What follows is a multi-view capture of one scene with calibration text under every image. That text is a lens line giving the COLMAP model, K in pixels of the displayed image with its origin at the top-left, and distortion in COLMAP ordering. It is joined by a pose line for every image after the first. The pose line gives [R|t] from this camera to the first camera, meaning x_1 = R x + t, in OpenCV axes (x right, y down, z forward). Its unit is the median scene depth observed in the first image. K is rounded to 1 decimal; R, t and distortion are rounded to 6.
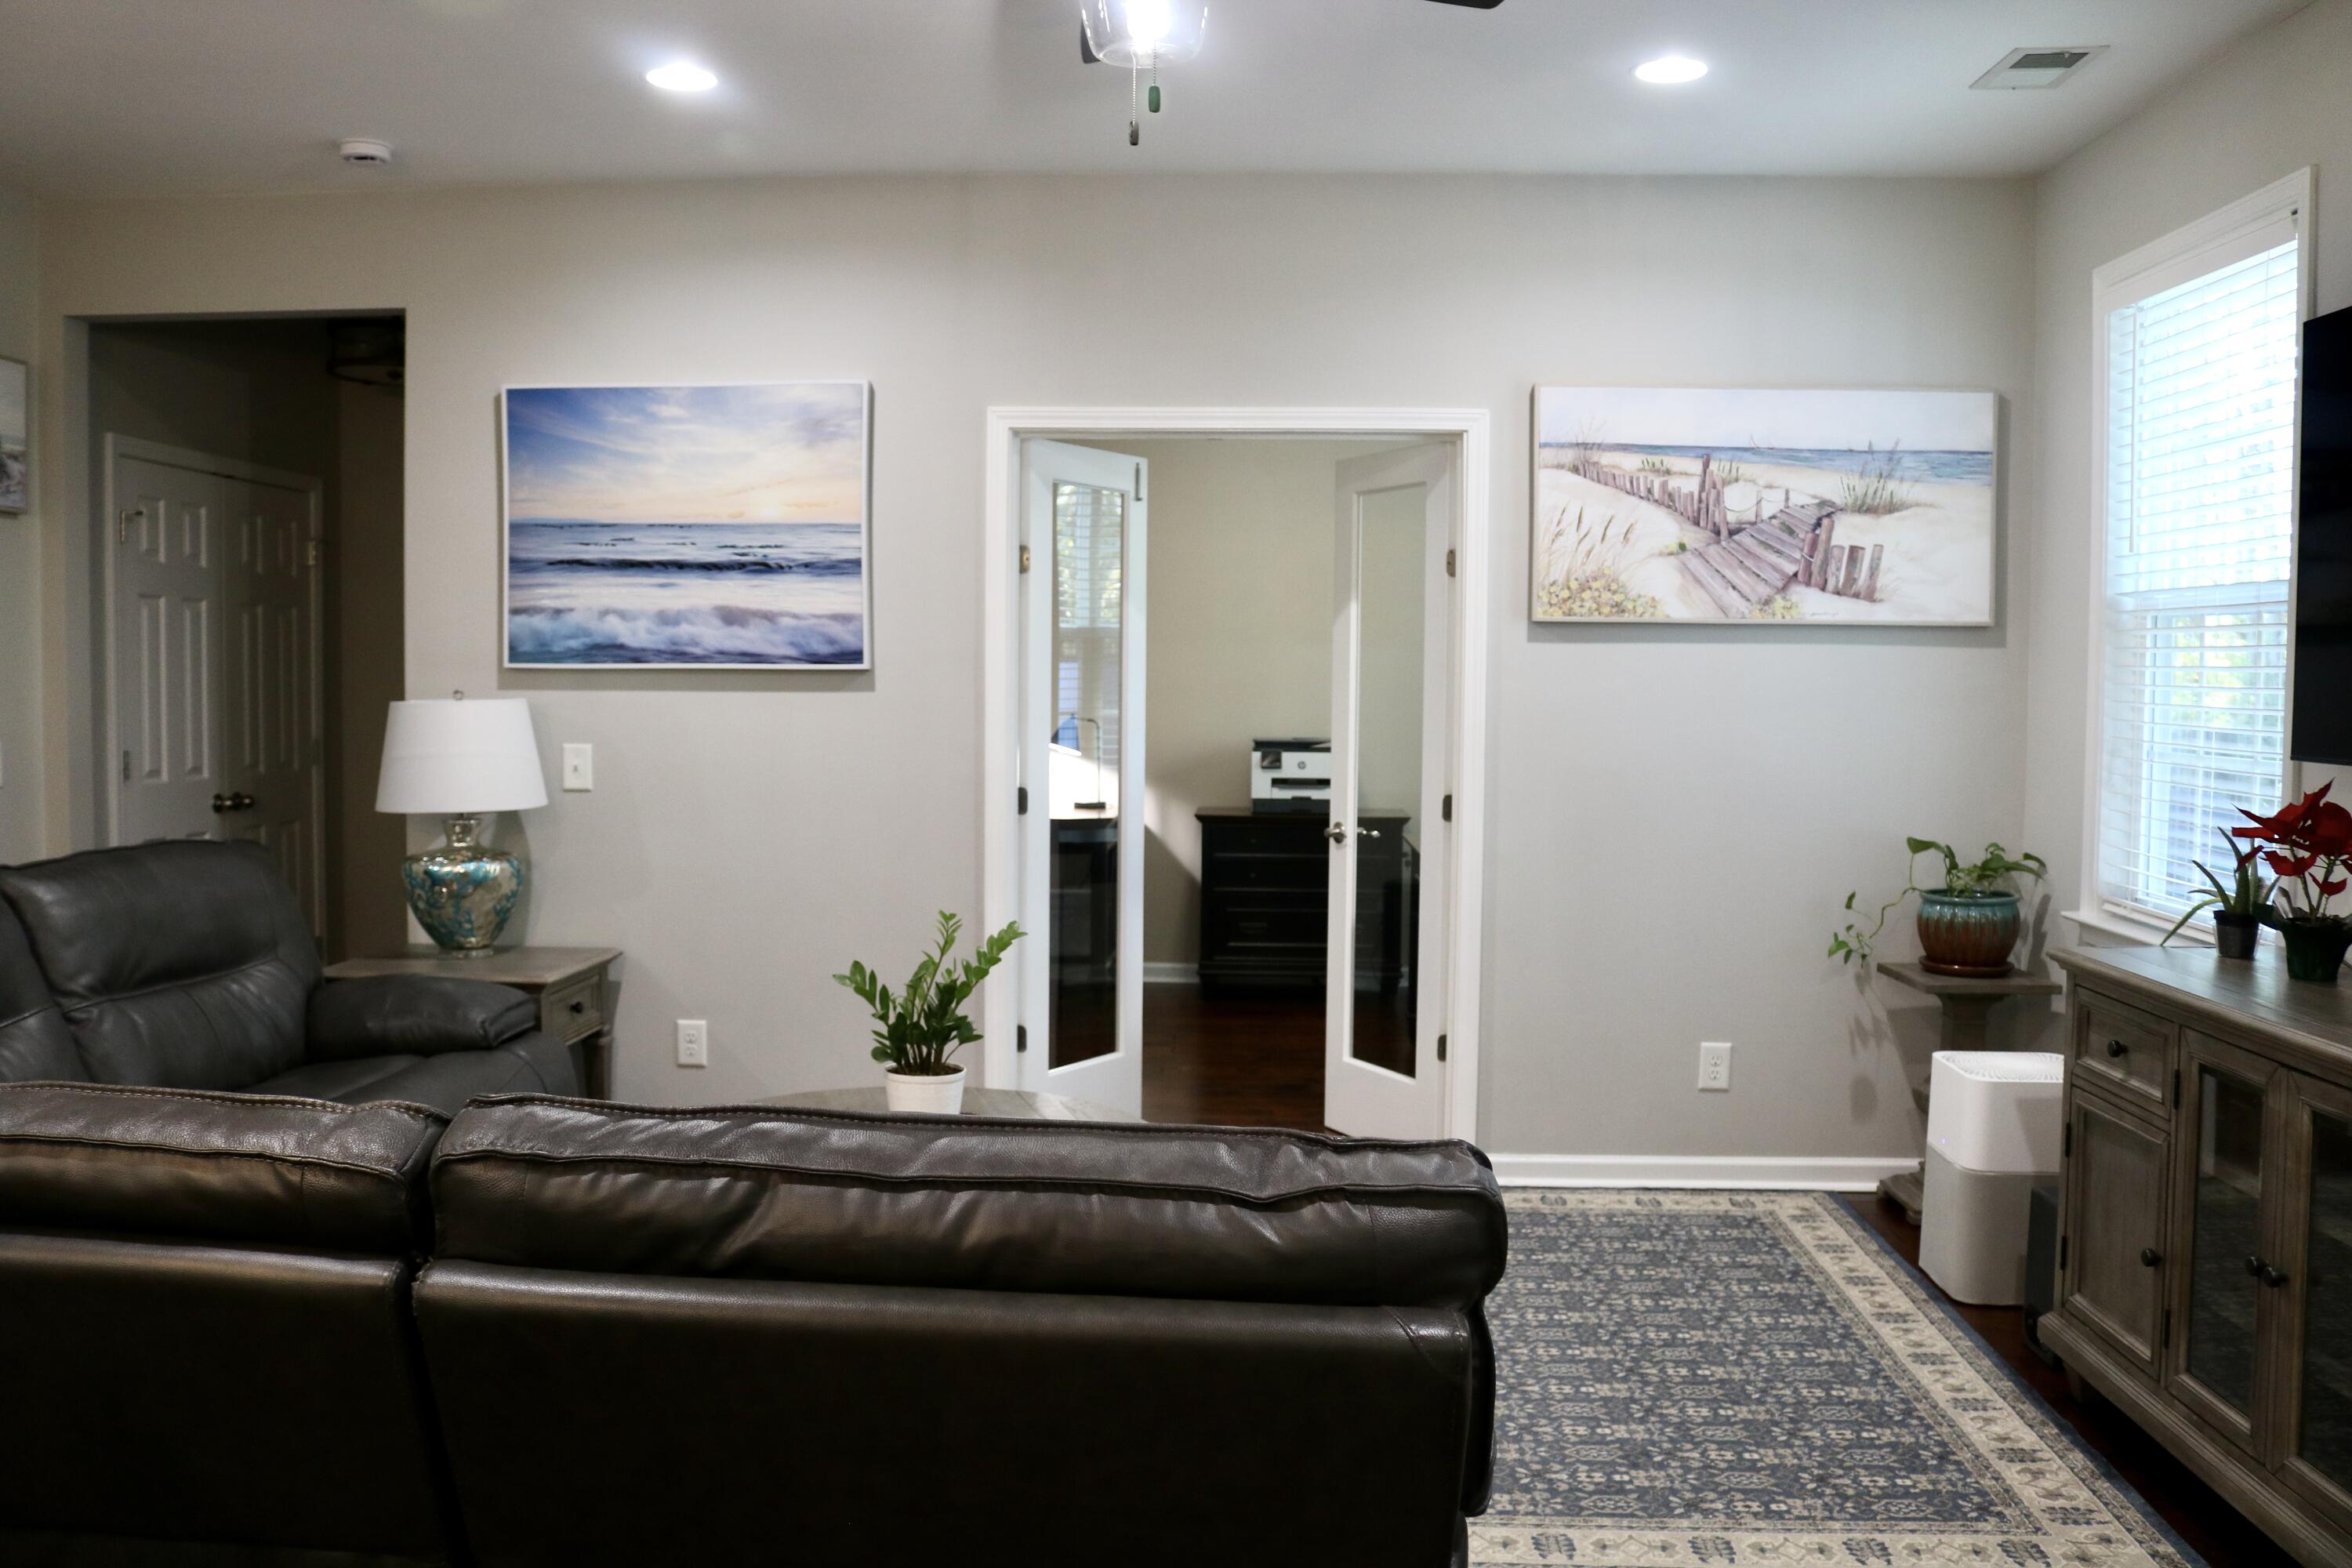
lens RADIAL K [[1936.4, 0, 1158.5], [0, 1936.4, 795.9], [0, 0, 1]] dist [-0.159425, 0.131449]
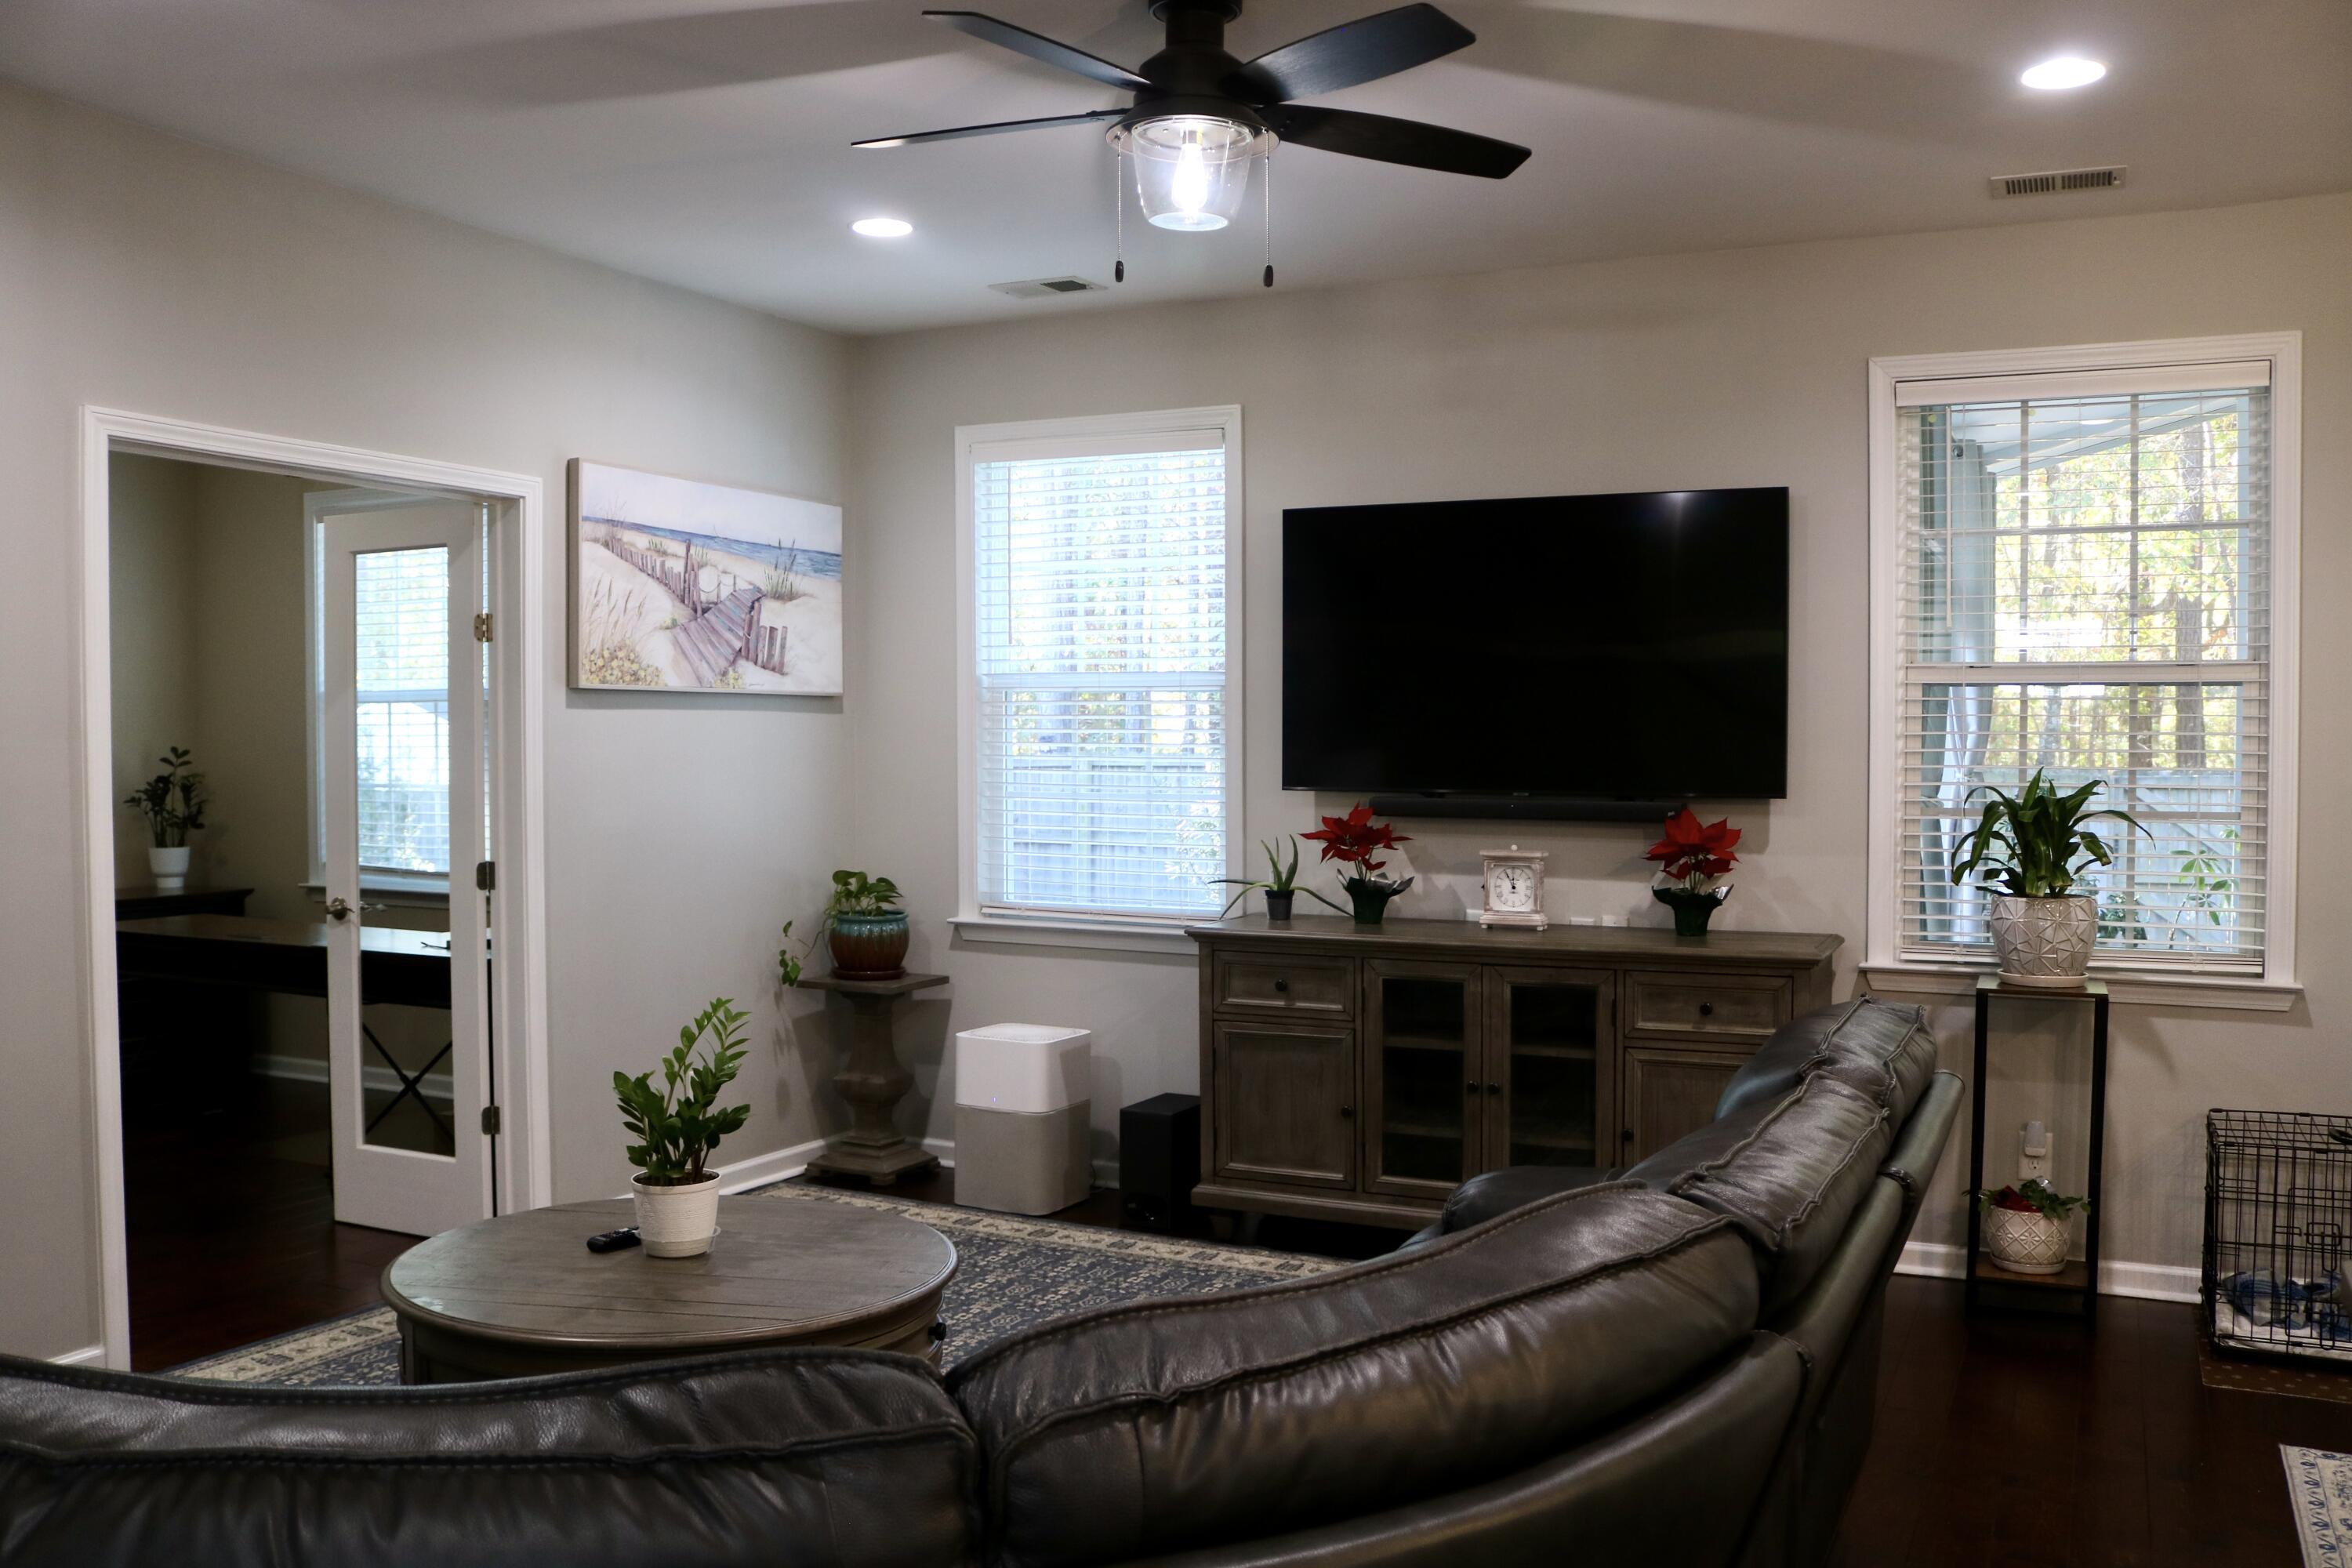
lens RADIAL K [[1936.4, 0, 1158.5], [0, 1936.4, 795.9], [0, 0, 1]] dist [-0.159425, 0.131449]
pose [[0.390183, -0.032438, 0.920166, -0.634646], [0.058002, 0.998260, 0.010597, -0.026216], [-0.918909, 0.049237, 0.391386, 0.319291]]
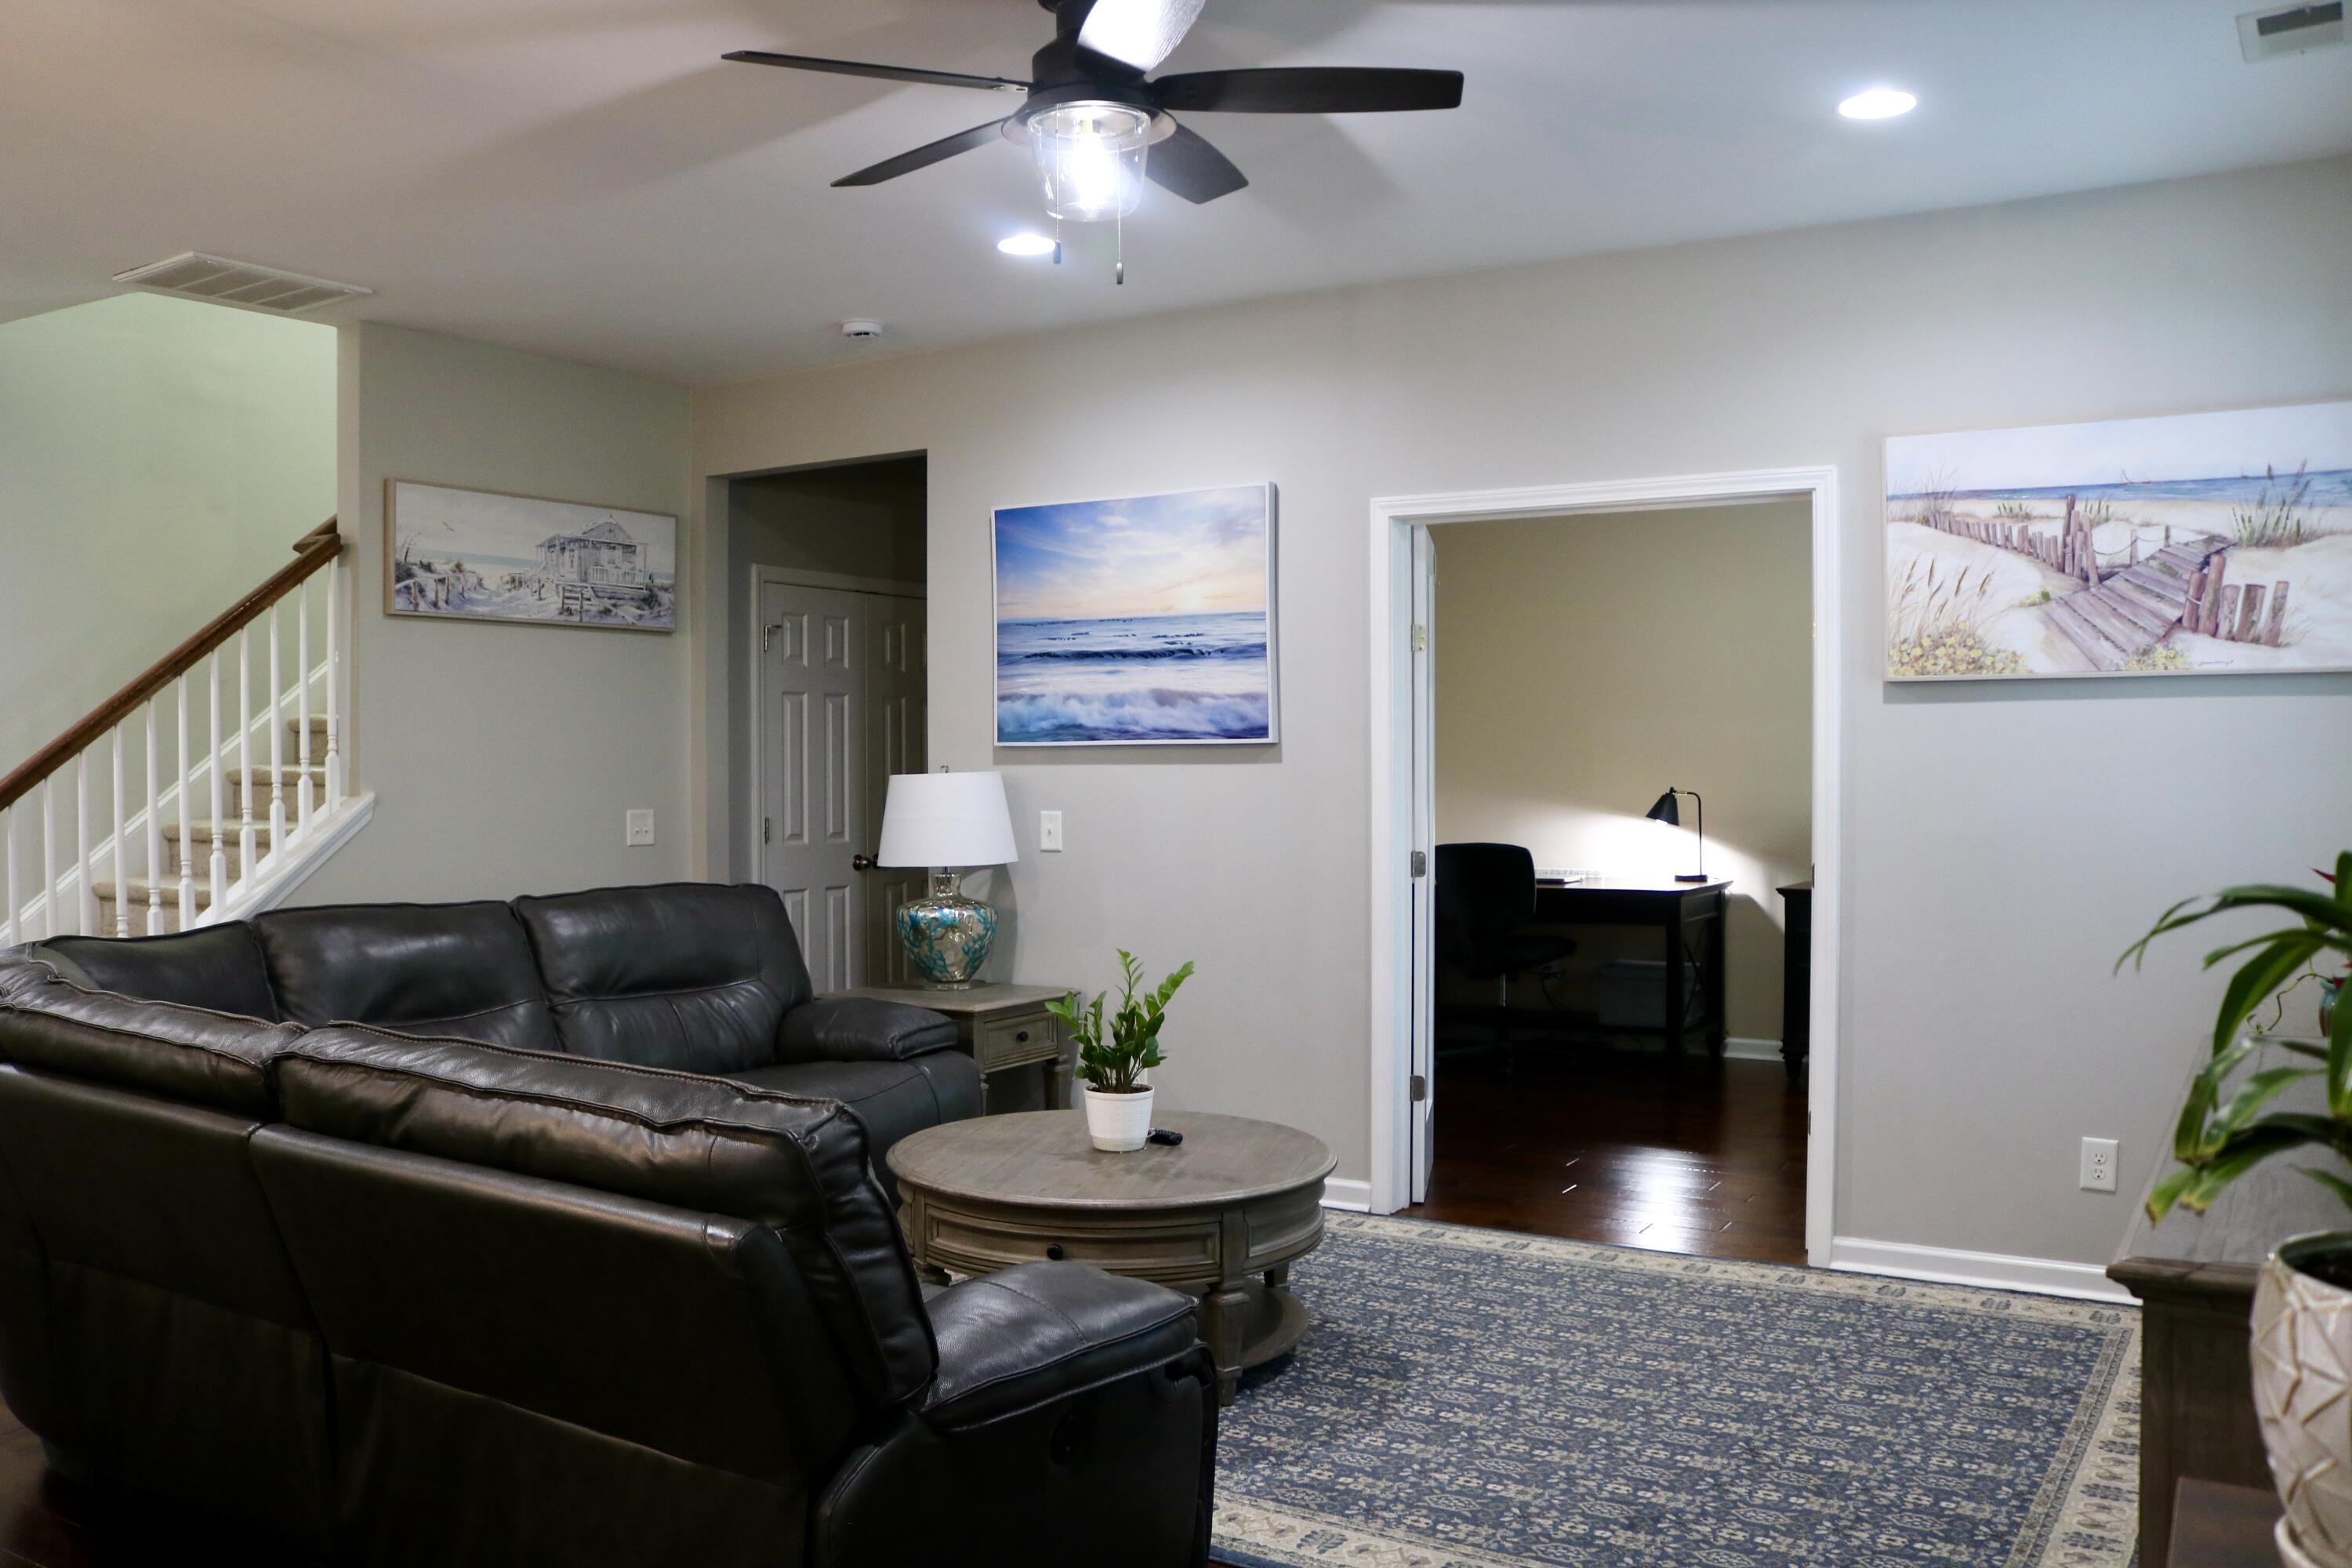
lens RADIAL K [[1930.1, 0, 1118.7], [0, 1930.1, 815.7], [0, 0, 1]] dist [-0.181973, 0.136856]
pose [[0.870200, 0.000411, -0.492699, 0.327174], [-0.016553, 0.999459, -0.028404, 0.008740], [0.492421, 0.032873, 0.869736, 0.001237]]
